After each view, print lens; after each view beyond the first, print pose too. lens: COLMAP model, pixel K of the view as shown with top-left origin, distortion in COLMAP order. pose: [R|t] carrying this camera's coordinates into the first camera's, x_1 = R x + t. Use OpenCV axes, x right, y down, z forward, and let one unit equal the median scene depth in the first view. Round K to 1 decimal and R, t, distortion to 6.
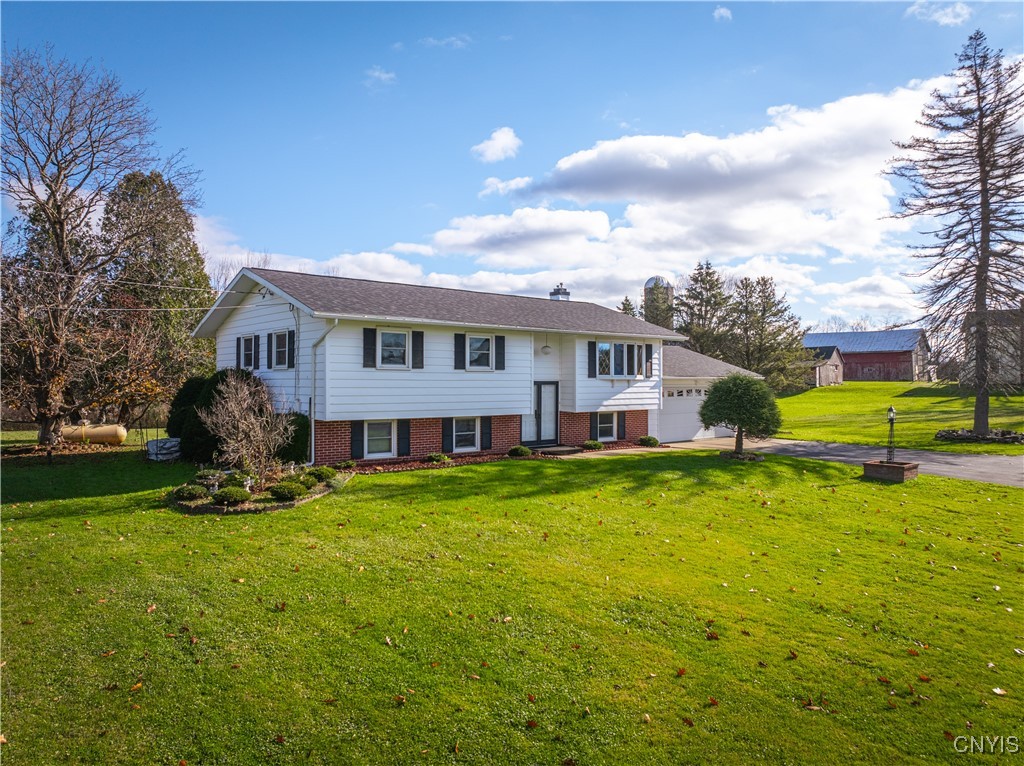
lens RADIAL K [[719.6, 0, 513.4], [0, 719.6, 379.2], [0, 0, 1]] dist [-0.036621, -0.006033]
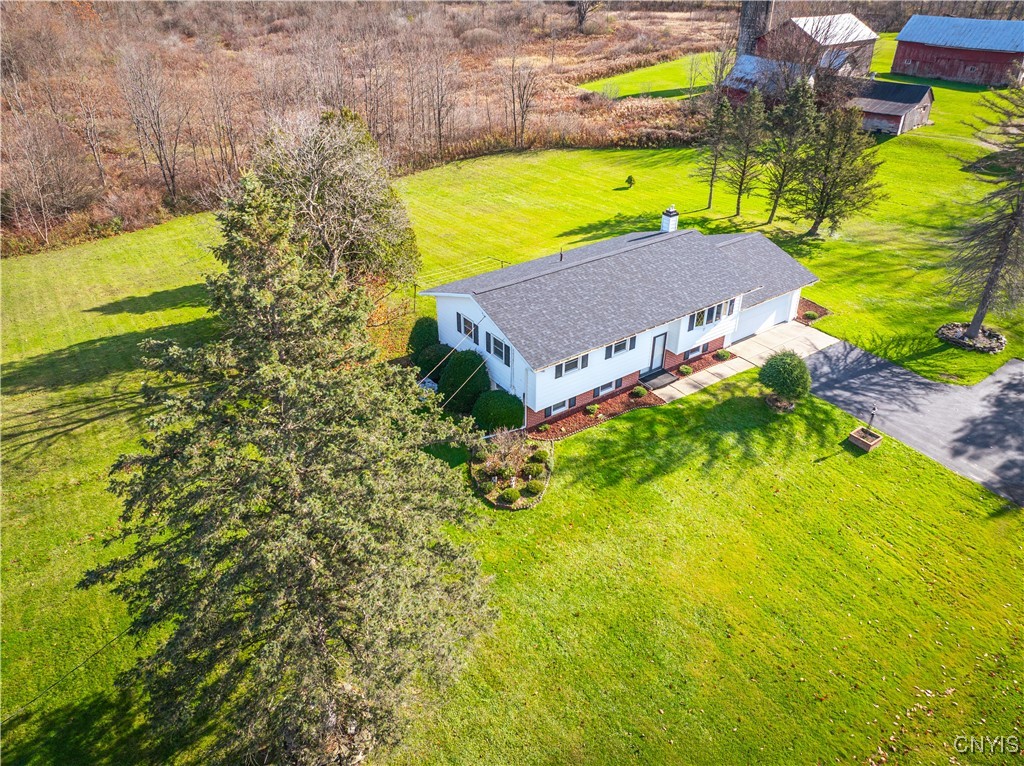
lens RADIAL K [[719.6, 0, 513.4], [0, 719.6, 379.2], [0, 0, 1]] dist [-0.036621, -0.006033]
pose [[0.996525, 0.042196, -0.071815, -0.159614], [0.000291, 0.860416, 0.509592, -0.747282], [0.083293, -0.507842, 0.857414, -0.382737]]
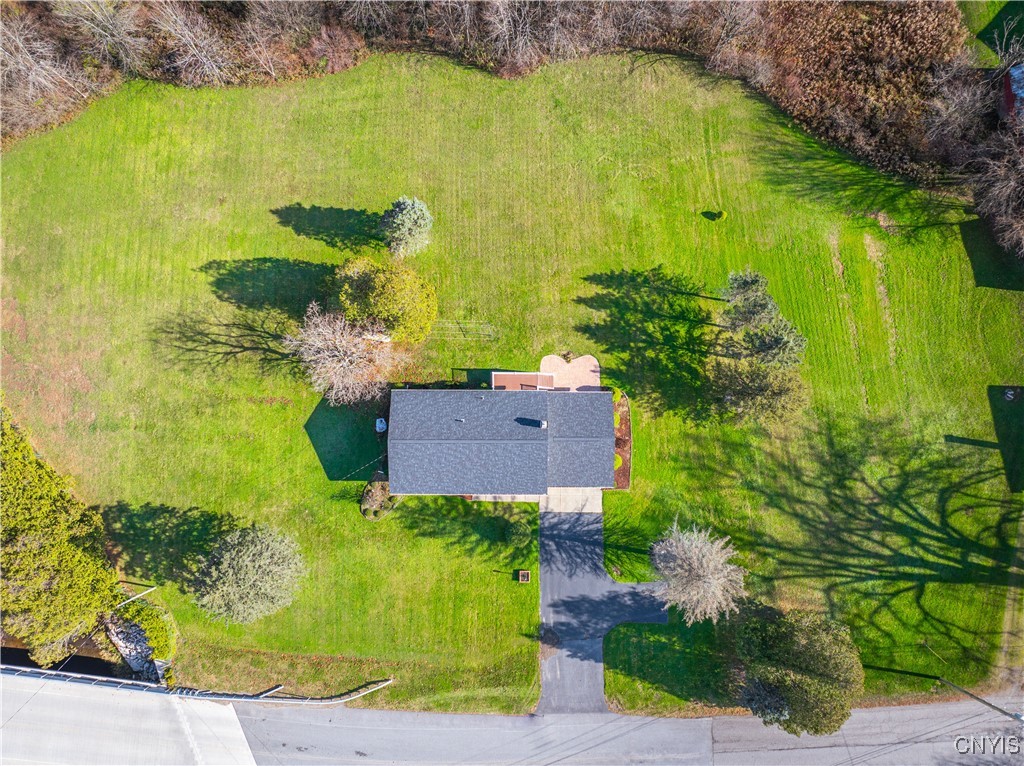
lens RADIAL K [[719.6, 0, 513.4], [0, 719.6, 379.2], [0, 0, 1]] dist [-0.036621, -0.006033]
pose [[0.758271, 0.647917, -0.072310, 0.086985], [-0.002076, 0.113314, 0.993557, -3.145799], [0.651936, -0.753235, 0.087267, 1.208856]]
